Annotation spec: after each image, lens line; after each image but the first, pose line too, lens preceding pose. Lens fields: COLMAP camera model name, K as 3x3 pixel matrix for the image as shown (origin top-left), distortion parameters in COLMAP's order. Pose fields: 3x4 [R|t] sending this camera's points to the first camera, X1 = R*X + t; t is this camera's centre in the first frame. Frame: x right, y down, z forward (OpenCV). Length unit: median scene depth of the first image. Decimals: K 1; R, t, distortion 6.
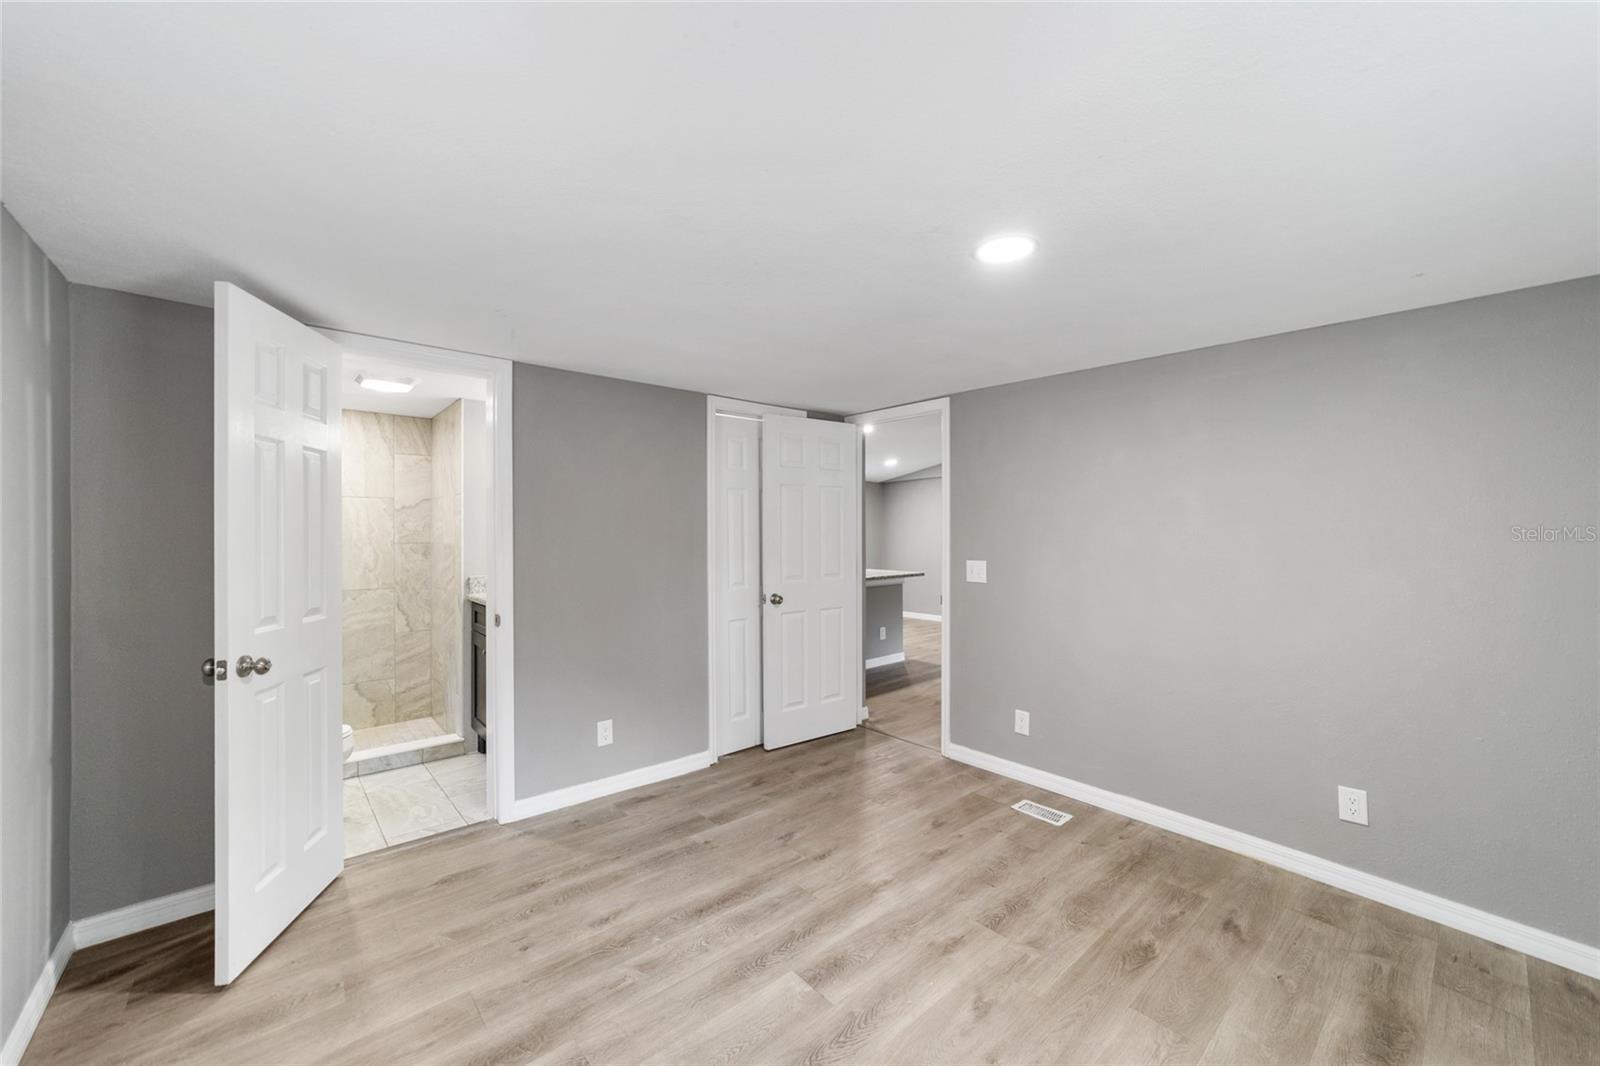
lens RADIAL K [[620.0, 0, 799.0], [0, 620.0, 536.7], [0, 0, 1]] dist [-0.019595, 0.009236]
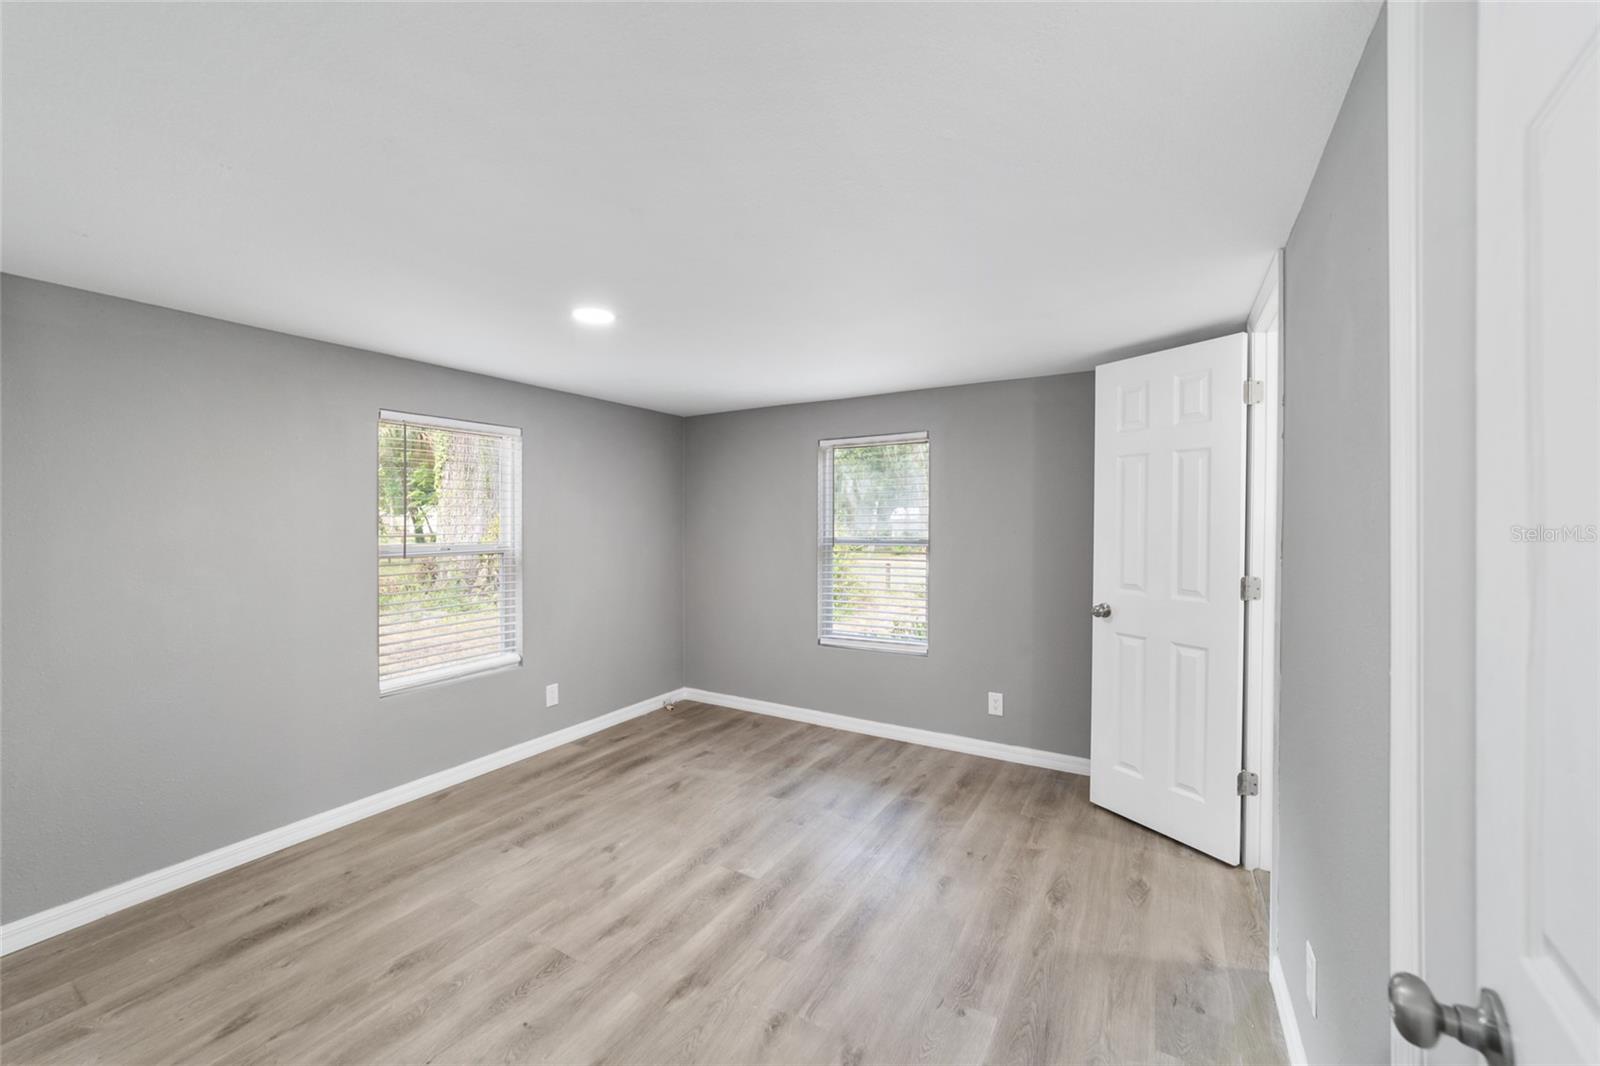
lens RADIAL K [[611.5, 0, 796.3], [0, 611.5, 531.8], [0, 0, 1]] dist [-0.019889, 0.008743]
pose [[-0.951491, 0.002821, -0.307665, 0.247911], [-0.004767, 0.999703, 0.023907, -0.016925], [0.307641, 0.024214, -0.951194, 1.869644]]
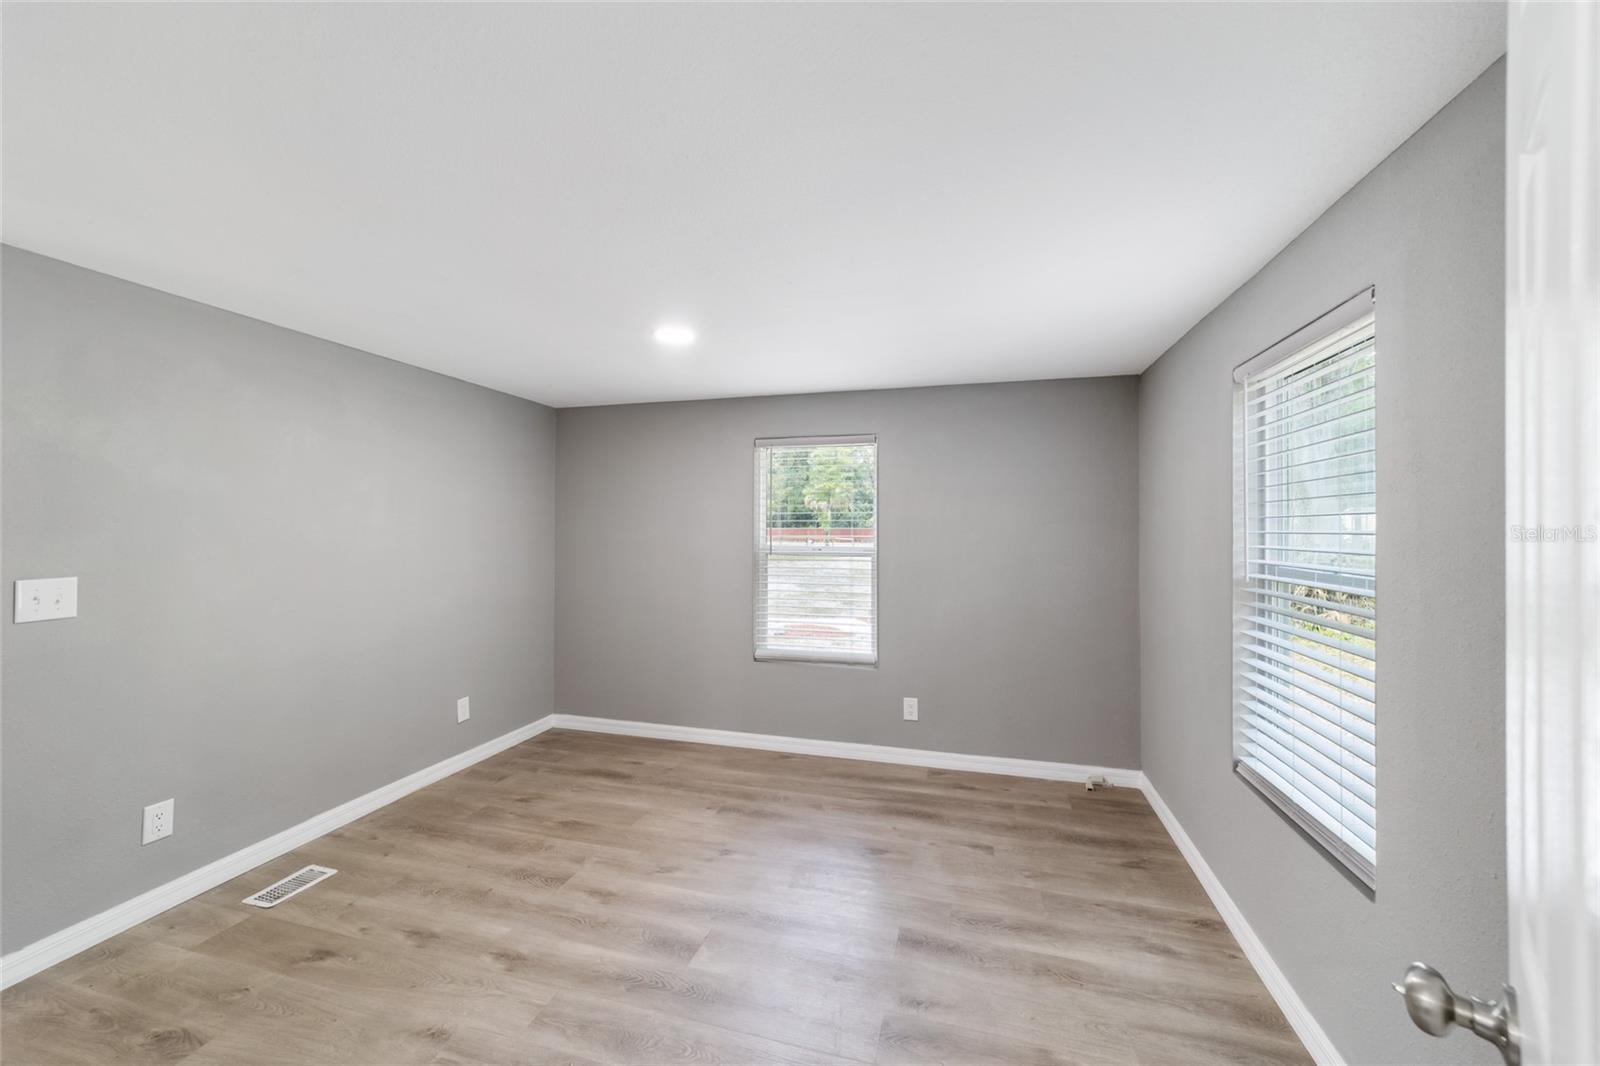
lens RADIAL K [[613.2, 0, 796.5], [0, 613.2, 530.8], [0, 0, 1]] dist [-0.019929, 0.008953]
pose [[-0.550443, -0.013976, 0.834756, -0.801374], [-0.000240, 0.999862, 0.016581, -0.018511], [-0.834873, 0.008926, -0.550371, 1.201862]]
